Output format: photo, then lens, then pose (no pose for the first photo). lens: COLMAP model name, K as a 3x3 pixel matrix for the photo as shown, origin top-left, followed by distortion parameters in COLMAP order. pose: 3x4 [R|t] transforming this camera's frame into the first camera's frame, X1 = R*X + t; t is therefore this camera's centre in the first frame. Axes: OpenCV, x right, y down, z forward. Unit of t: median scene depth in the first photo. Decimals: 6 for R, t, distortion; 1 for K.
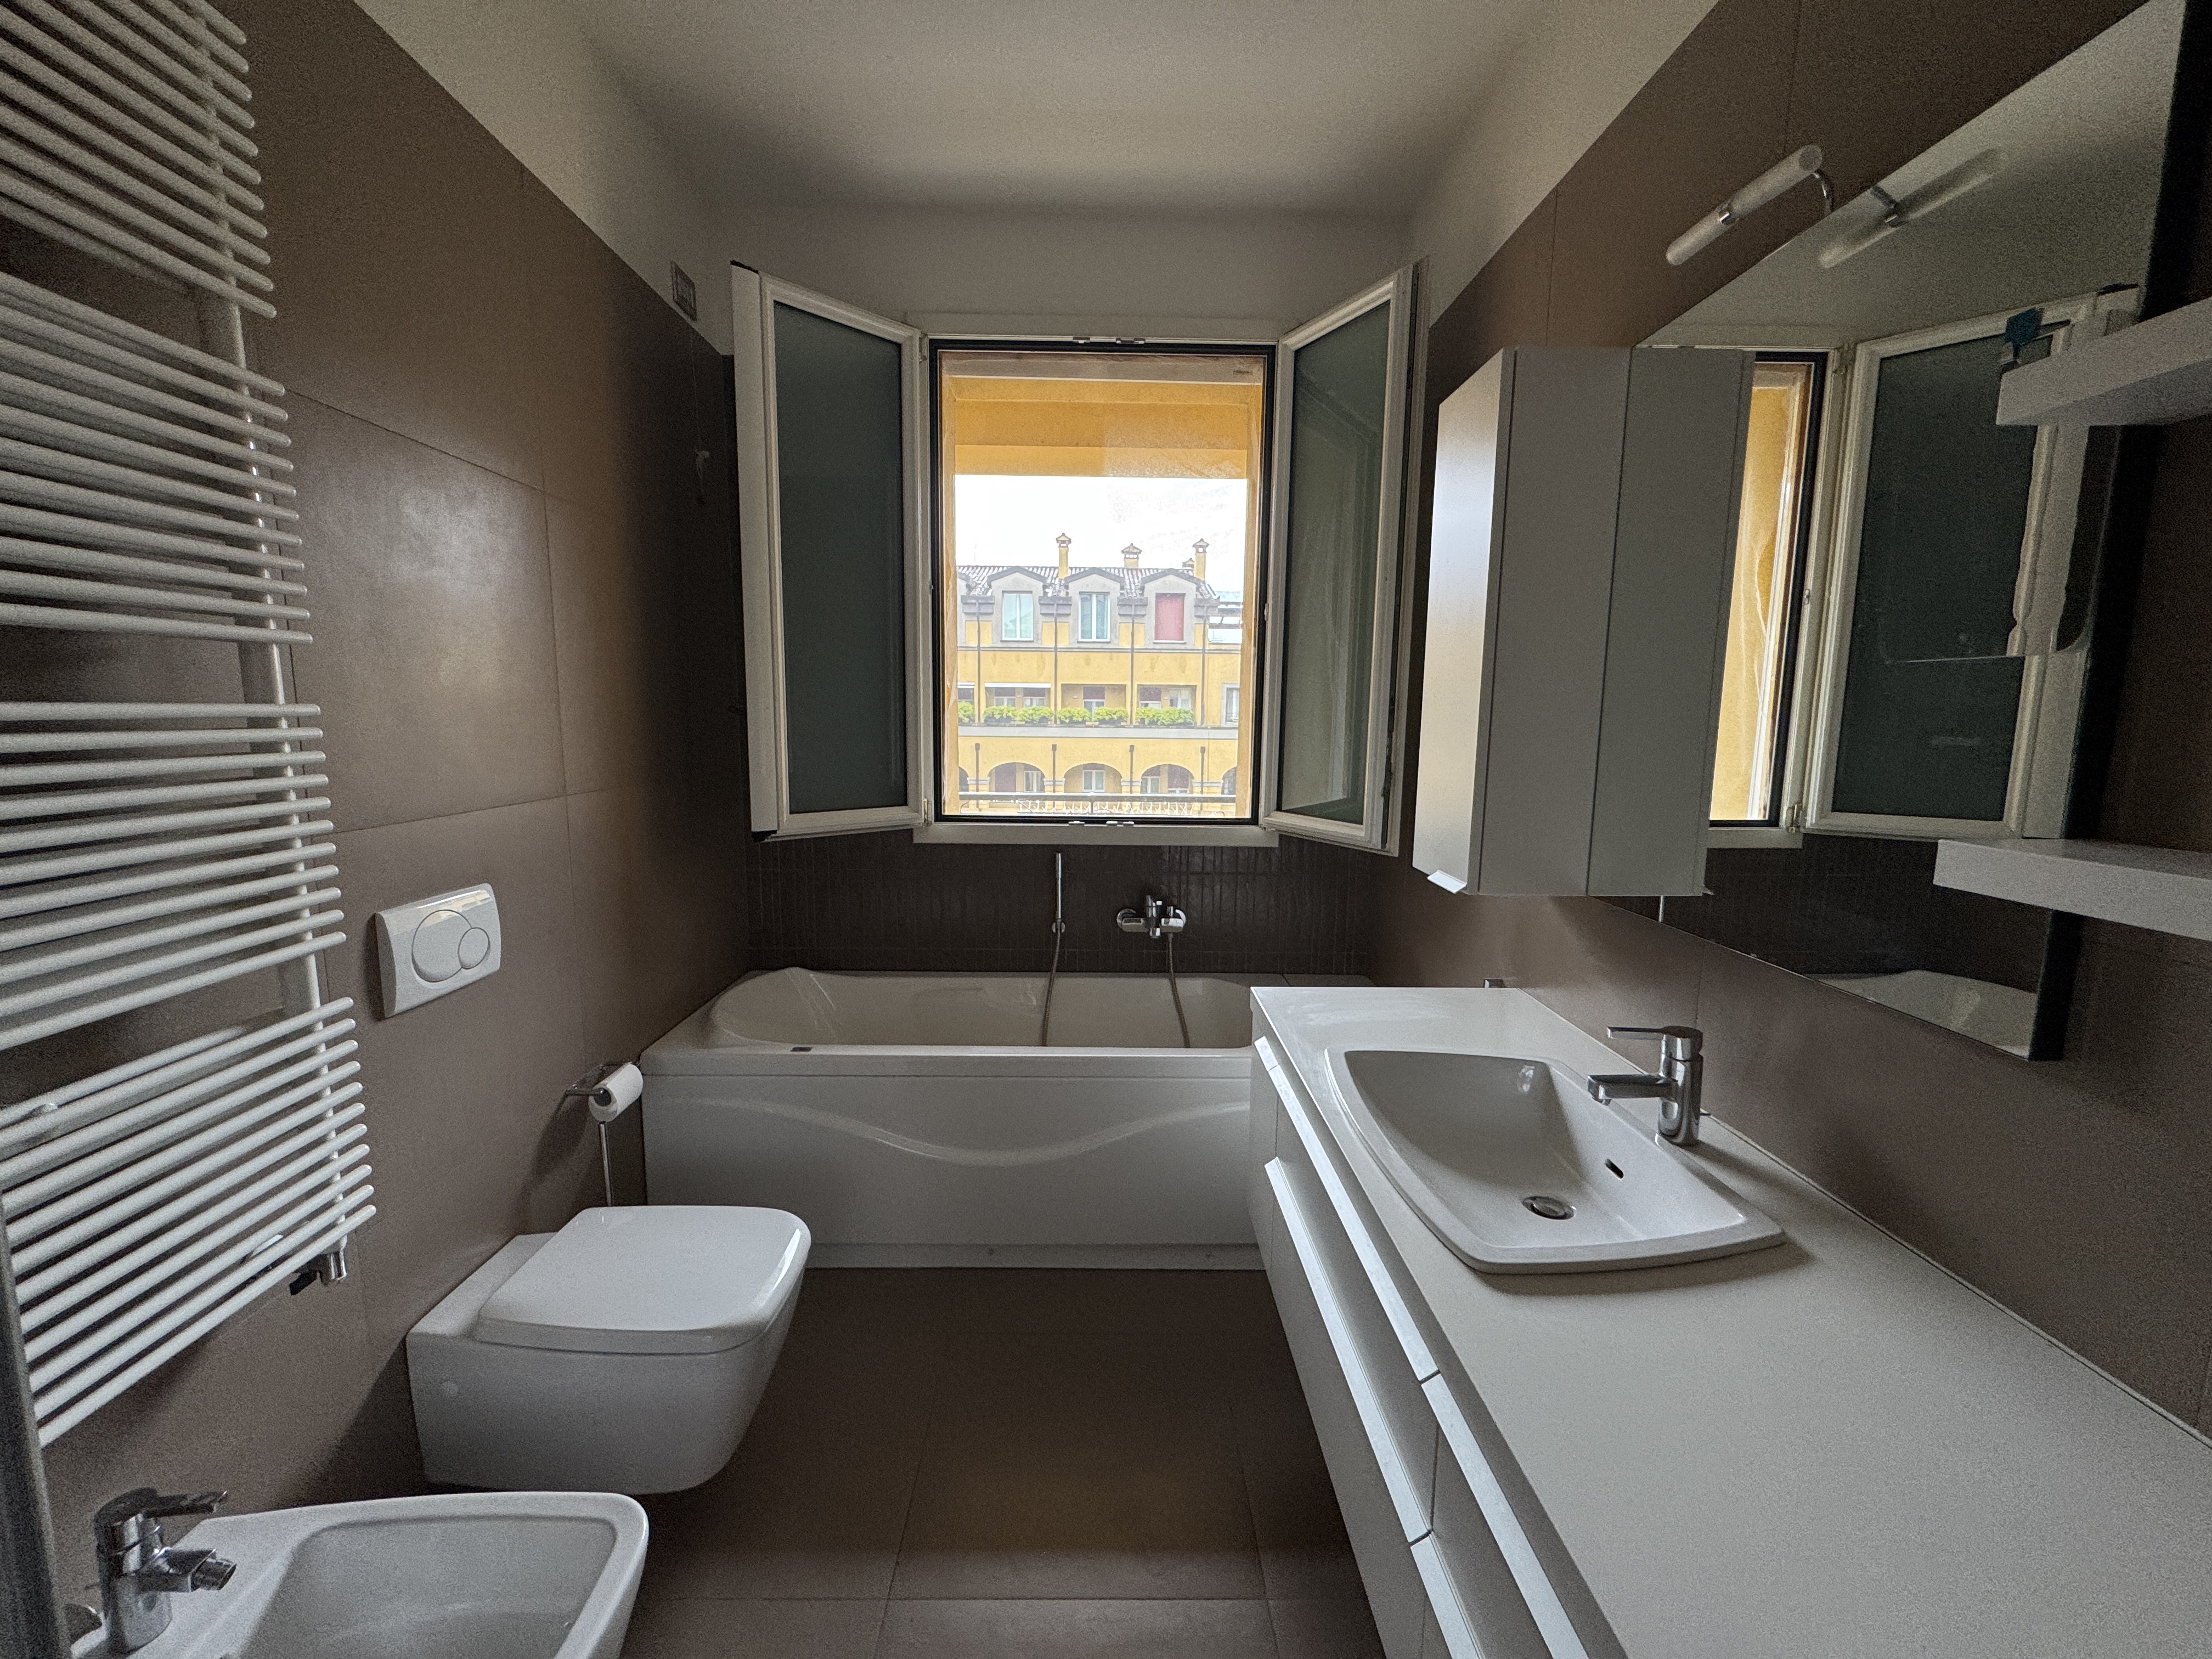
lens RADIAL K [[882.7, 0, 1107.4], [0, 882.7, 826.6], [0, 0, 1]] dist [-0.001640, -0.000332]
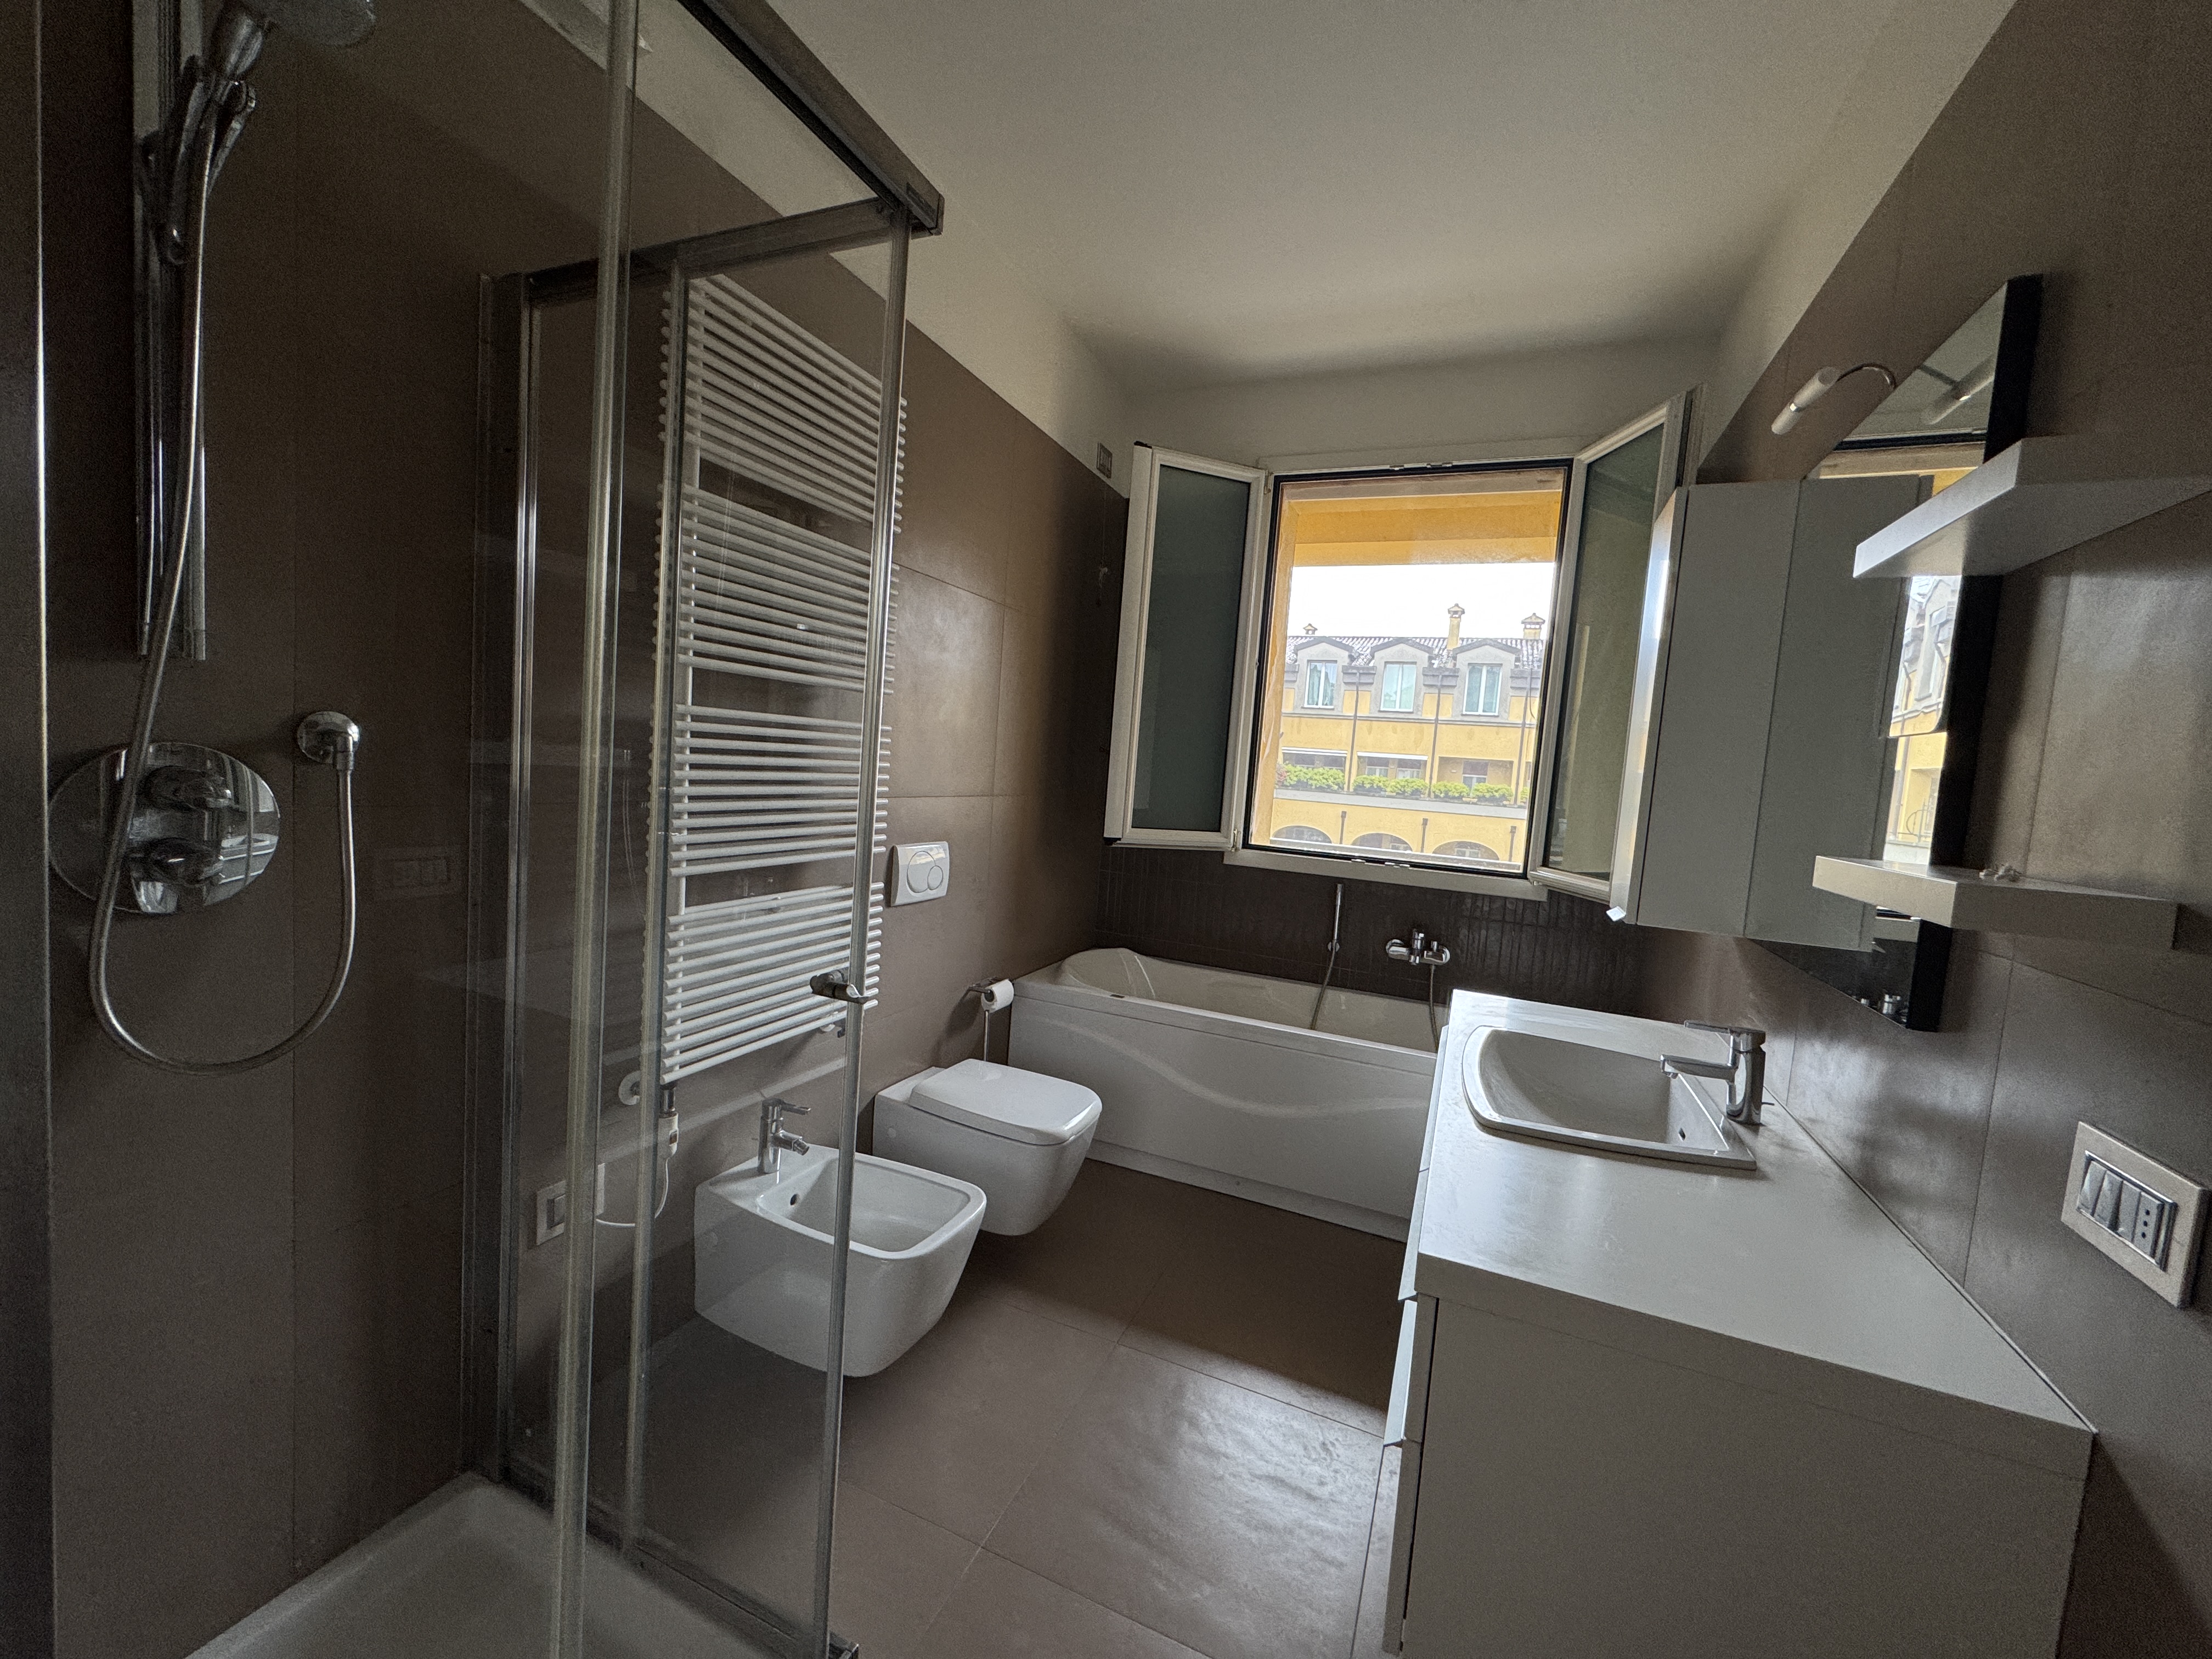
lens RADIAL K [[878.8, 0, 1106.9], [0, 878.8, 826.7], [0, 0, 1]] dist [-0.001859, -0.000196]
pose [[0.911955, 0.085125, -0.401362, 0.136212], [-0.114445, 0.992191, -0.049601, 0.051285], [0.394006, 0.091168, 0.914575, -0.231482]]
